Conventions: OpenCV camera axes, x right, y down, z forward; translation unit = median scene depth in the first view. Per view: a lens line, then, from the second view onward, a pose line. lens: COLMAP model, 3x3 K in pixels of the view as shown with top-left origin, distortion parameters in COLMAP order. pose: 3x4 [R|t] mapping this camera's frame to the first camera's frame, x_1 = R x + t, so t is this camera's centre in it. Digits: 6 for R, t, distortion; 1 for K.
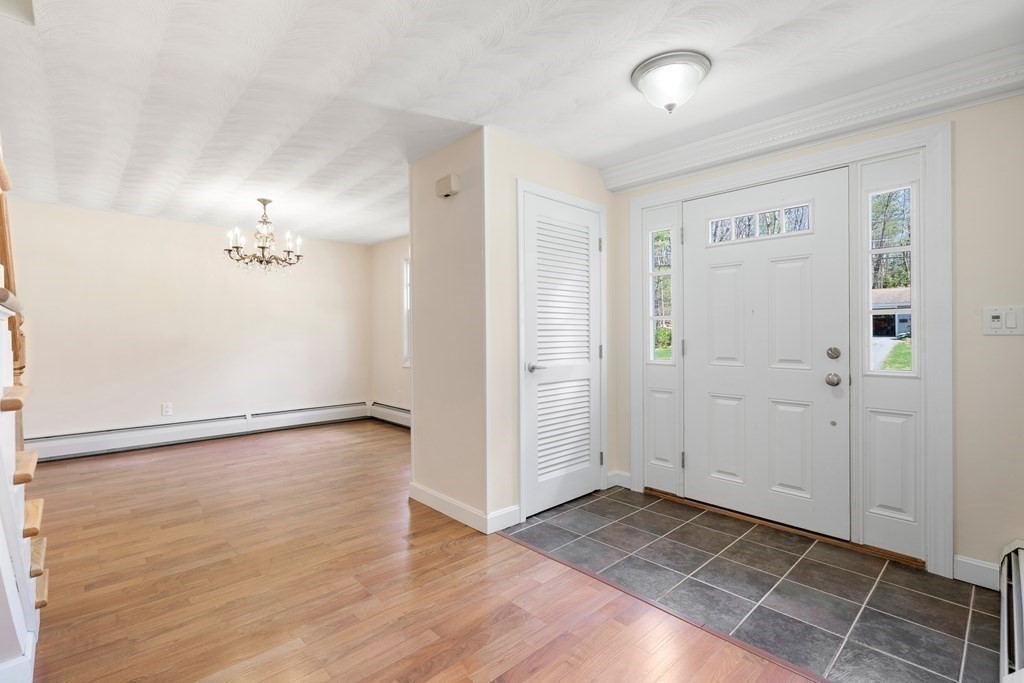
lens RADIAL K [[465.3, 0, 520.0], [0, 465.3, 336.9], [0, 0, 1]] dist [-0.007357, 0.001845]
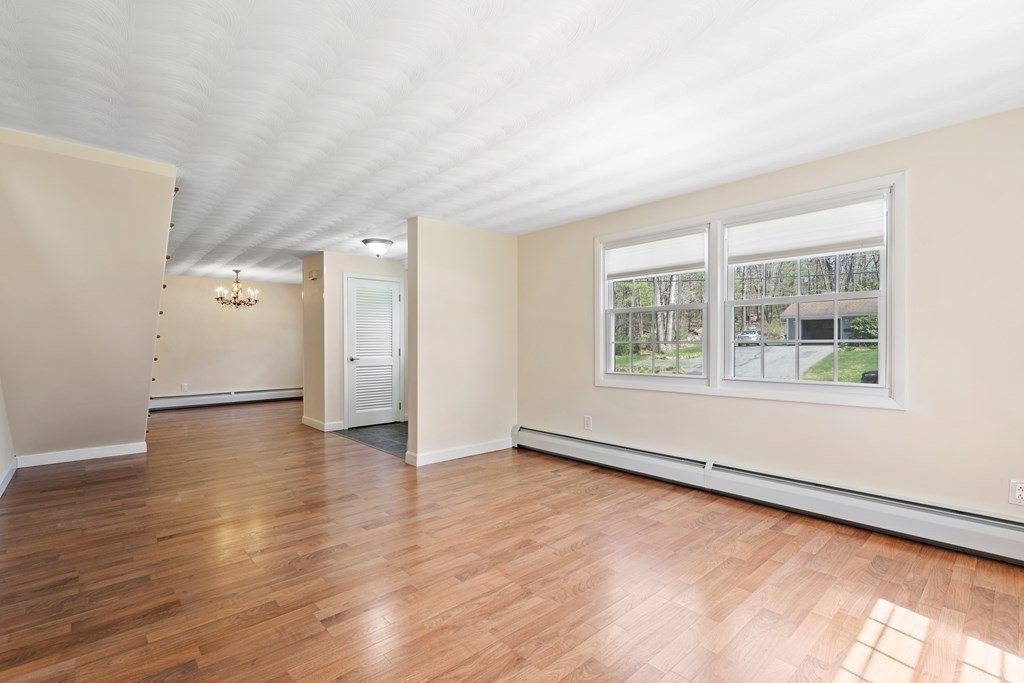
lens RADIAL K [[465.3, 0, 513.8], [0, 465.3, 343.7], [0, 0, 1]] dist [-0.007357, 0.001845]
pose [[0.999646, 0.000198, -0.026619, 0.612987], [-0.000286, 0.999995, -0.003287, 0.001215], [0.026618, 0.003294, 0.999640, -0.832286]]
